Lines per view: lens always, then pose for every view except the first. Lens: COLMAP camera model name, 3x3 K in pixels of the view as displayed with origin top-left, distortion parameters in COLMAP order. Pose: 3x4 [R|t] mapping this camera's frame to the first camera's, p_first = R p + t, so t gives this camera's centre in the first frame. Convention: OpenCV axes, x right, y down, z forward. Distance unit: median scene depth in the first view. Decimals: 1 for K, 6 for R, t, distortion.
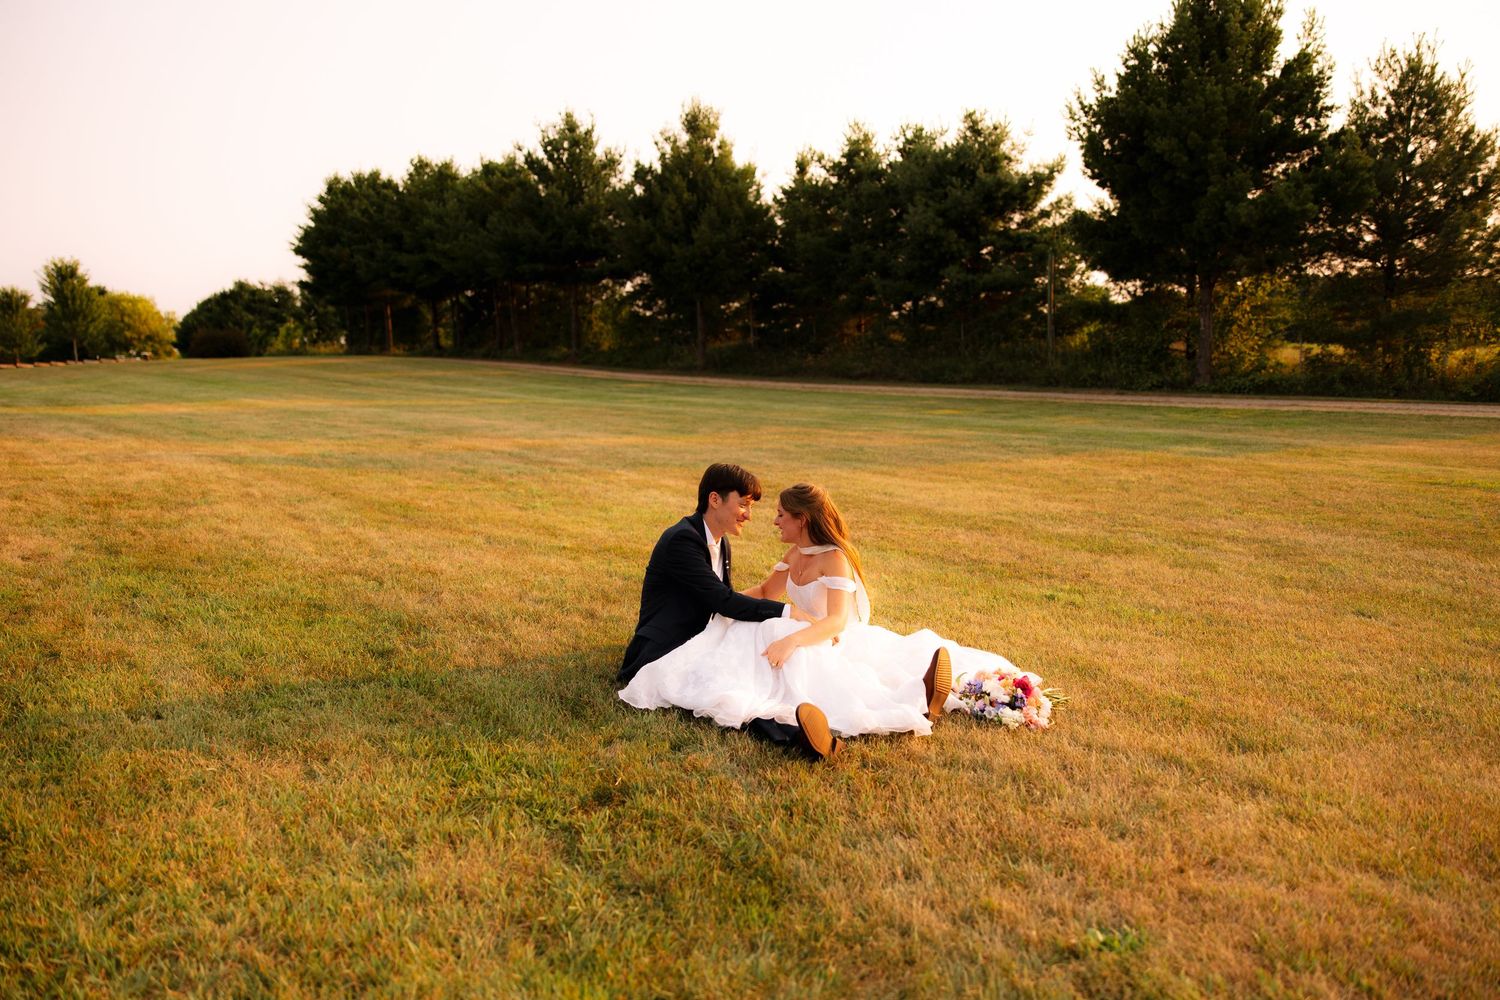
lens RADIAL K [[1282.5, 0, 750.0], [0, 1282.5, 500.0], [0, 0, 1]] dist [0.001324, 0.002321]
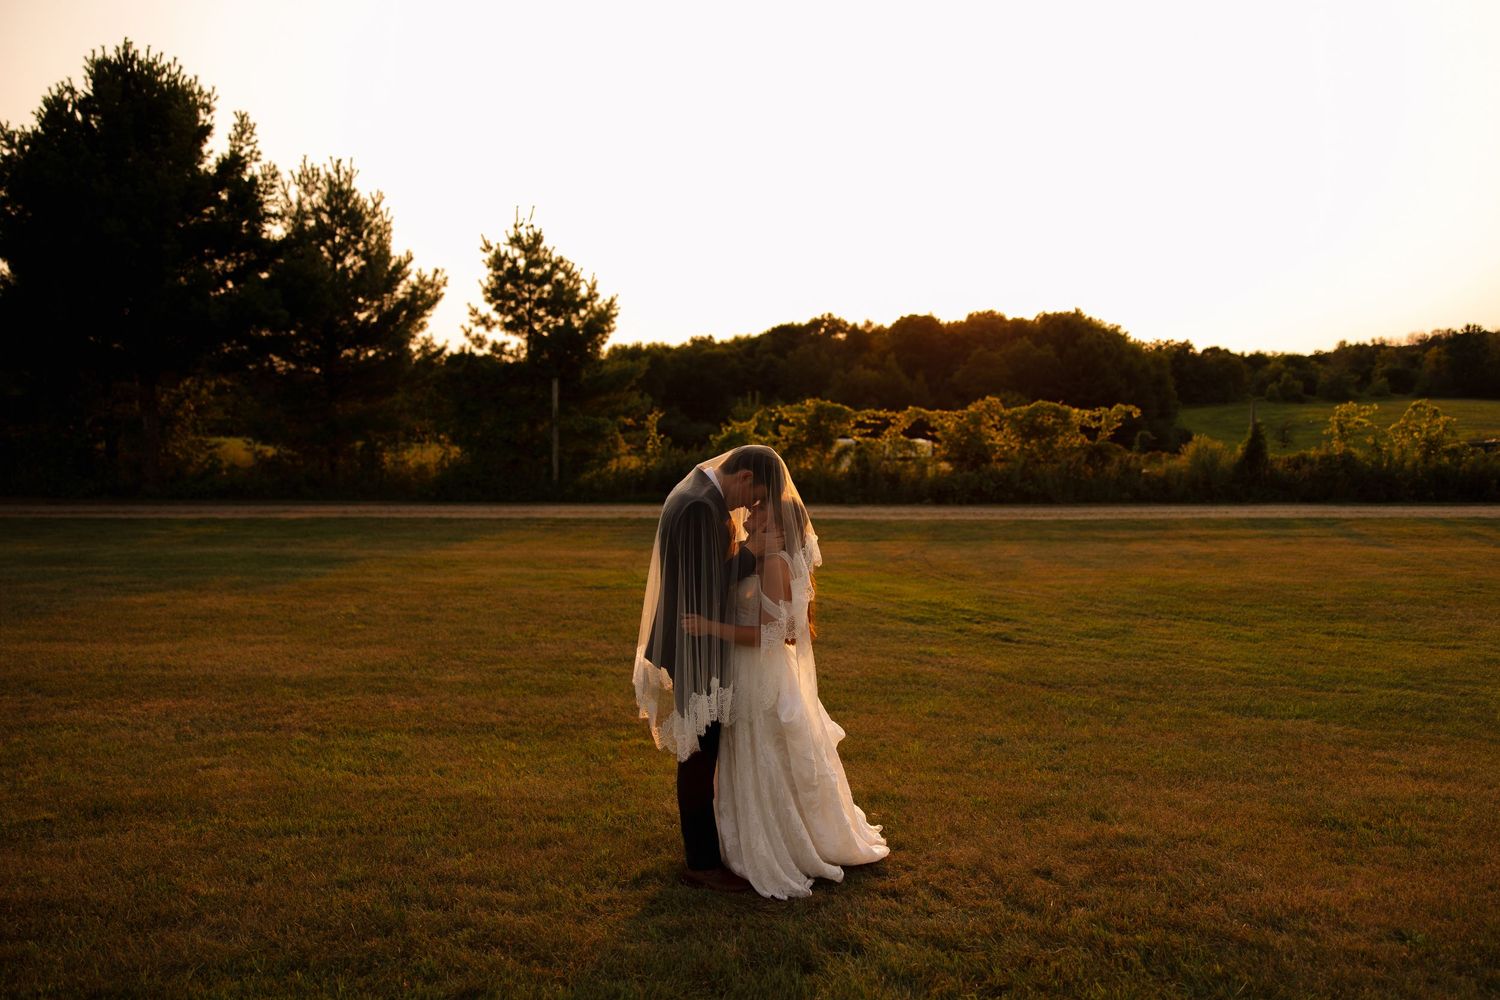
lens RADIAL K [[1282.5, 0, 750.0], [0, 1282.5, 500.0], [0, 0, 1]] dist [0.001324, 0.002321]
pose [[0.575274, -0.030280, 0.817400, -0.160680], [0.082574, 0.996359, -0.021205, -0.027847], [-0.813782, 0.079695, 0.575680, 0.124957]]
